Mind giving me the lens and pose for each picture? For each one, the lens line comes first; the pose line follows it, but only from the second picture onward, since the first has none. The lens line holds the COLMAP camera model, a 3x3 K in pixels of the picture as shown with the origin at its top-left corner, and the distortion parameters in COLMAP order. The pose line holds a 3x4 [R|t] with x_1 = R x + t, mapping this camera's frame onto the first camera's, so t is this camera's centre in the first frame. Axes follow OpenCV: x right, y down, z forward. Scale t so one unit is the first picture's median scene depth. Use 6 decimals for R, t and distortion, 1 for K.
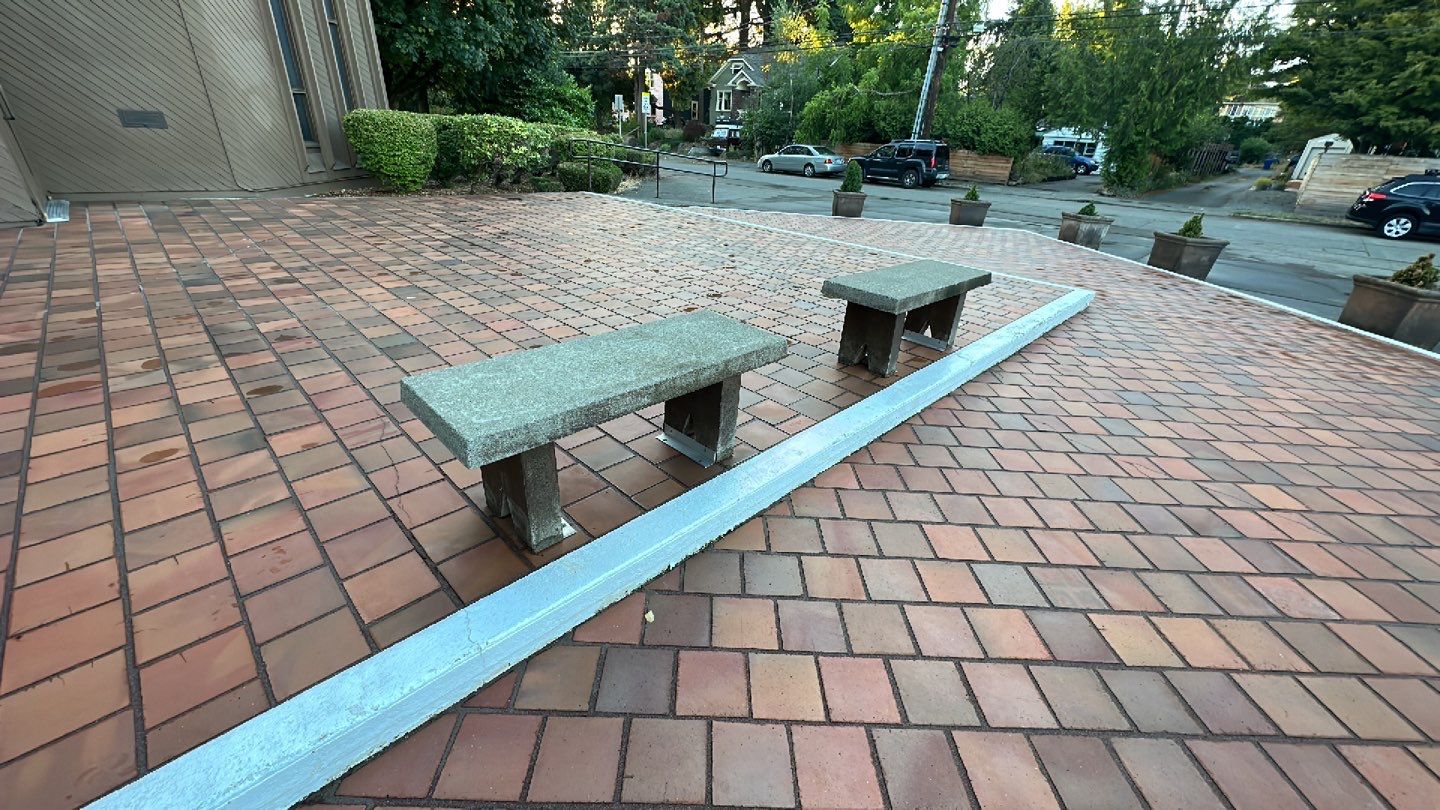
lens RADIAL K [[545.9, 0, 718.1], [0, 545.9, 404.4], [0, 0, 1]] dist [-0.000262, -0.000509]
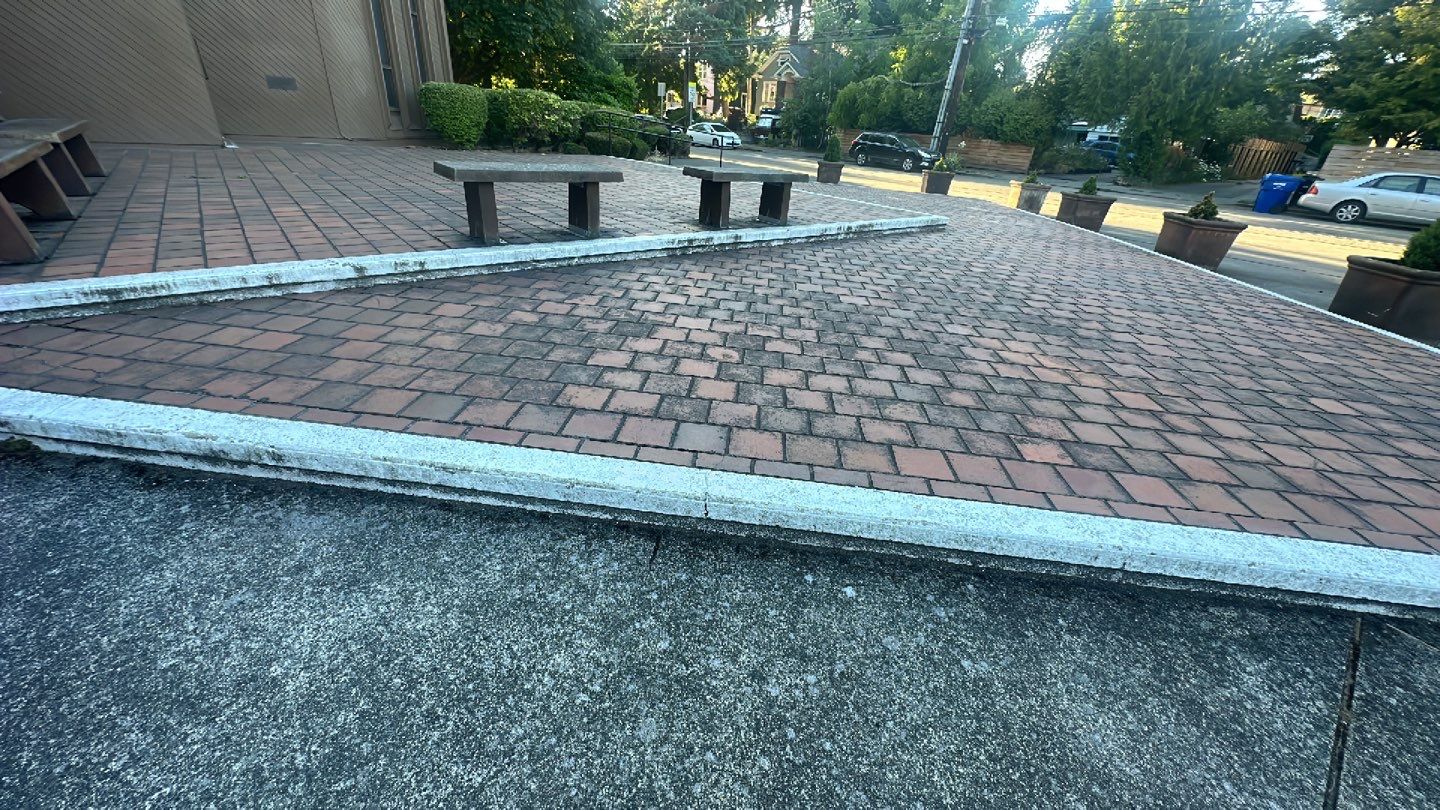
lens RADIAL K [[545.9, 0, 717.3], [0, 545.9, 400.3], [0, 0, 1]] dist [-0.000262, -0.000509]
pose [[0.995201, 0.057617, -0.079095, 0.062754], [-0.057393, 0.998339, 0.005101, 0.064087], [0.079257, -0.000537, 0.996854, -0.090212]]
